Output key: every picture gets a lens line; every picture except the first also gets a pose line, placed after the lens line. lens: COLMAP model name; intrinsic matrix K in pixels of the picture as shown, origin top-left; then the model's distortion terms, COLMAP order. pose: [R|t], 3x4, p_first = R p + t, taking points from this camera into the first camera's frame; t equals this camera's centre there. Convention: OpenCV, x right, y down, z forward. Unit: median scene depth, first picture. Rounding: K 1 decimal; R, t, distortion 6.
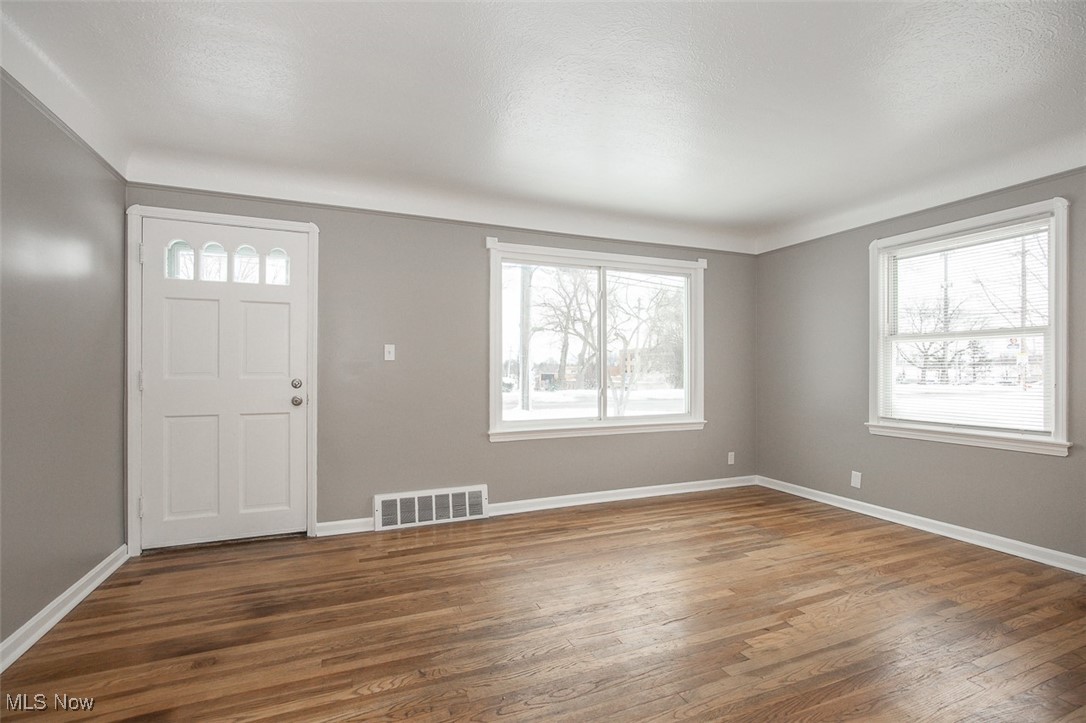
lens RADIAL K [[497.4, 0, 541.8], [0, 497.4, 365.0], [0, 0, 1]] dist [-0.012896, 0.003749]
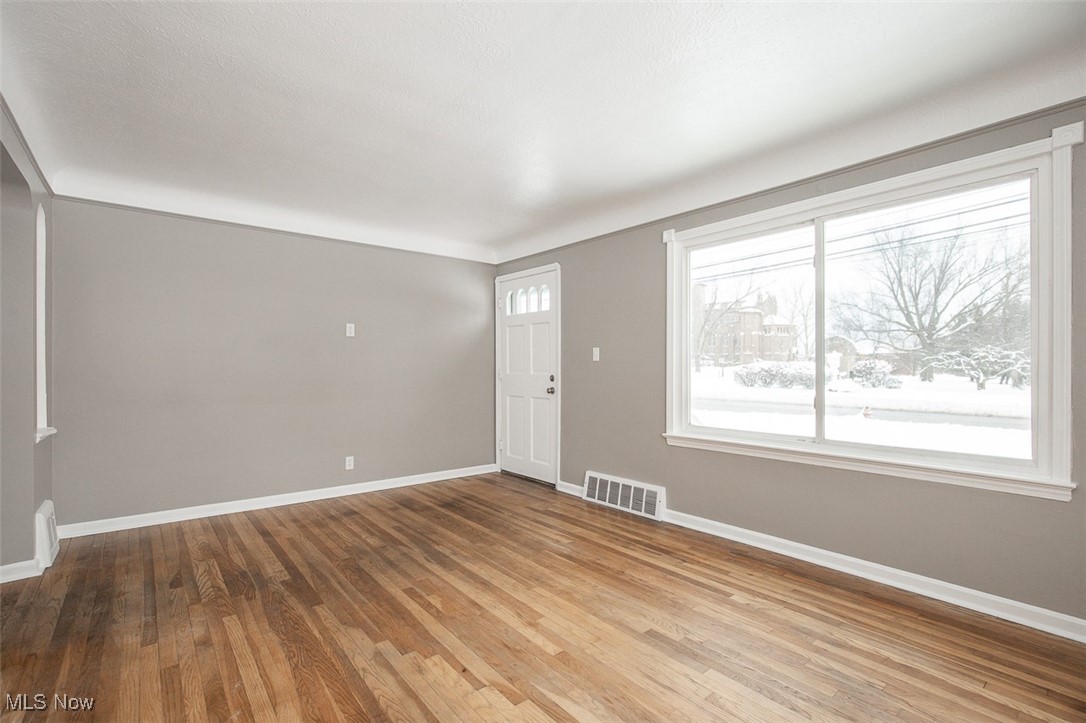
lens RADIAL K [[497.4, 0, 545.4], [0, 497.4, 362.3], [0, 0, 1]] dist [-0.012896, 0.003749]
pose [[0.286186, -0.010238, -0.958119, 0.859114], [0.006858, 0.999939, -0.008637, 0.004701], [0.958149, -0.004099, 0.286239, 0.577288]]
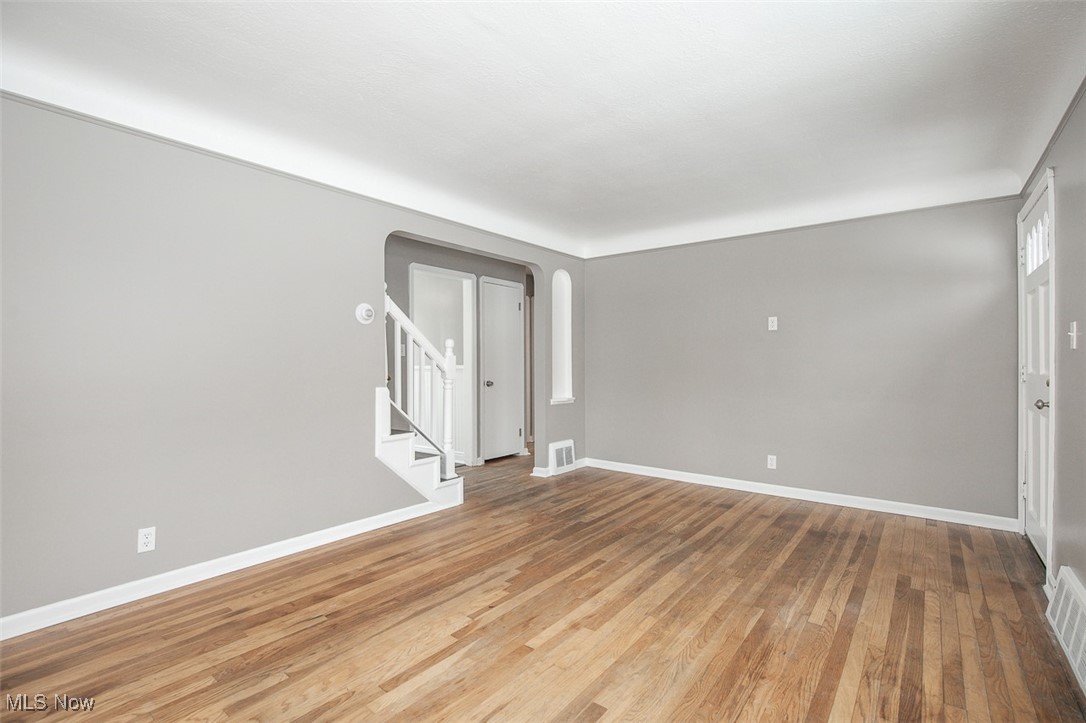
lens RADIAL K [[497.4, 0, 541.5], [0, 497.4, 364.1], [0, 0, 1]] dist [-0.012896, 0.003749]
pose [[-0.875884, 0.000558, -0.482522, 0.566816], [0.002269, 0.999993, -0.002961, 0.009896], [0.482517, -0.003688, -0.875879, 1.289008]]
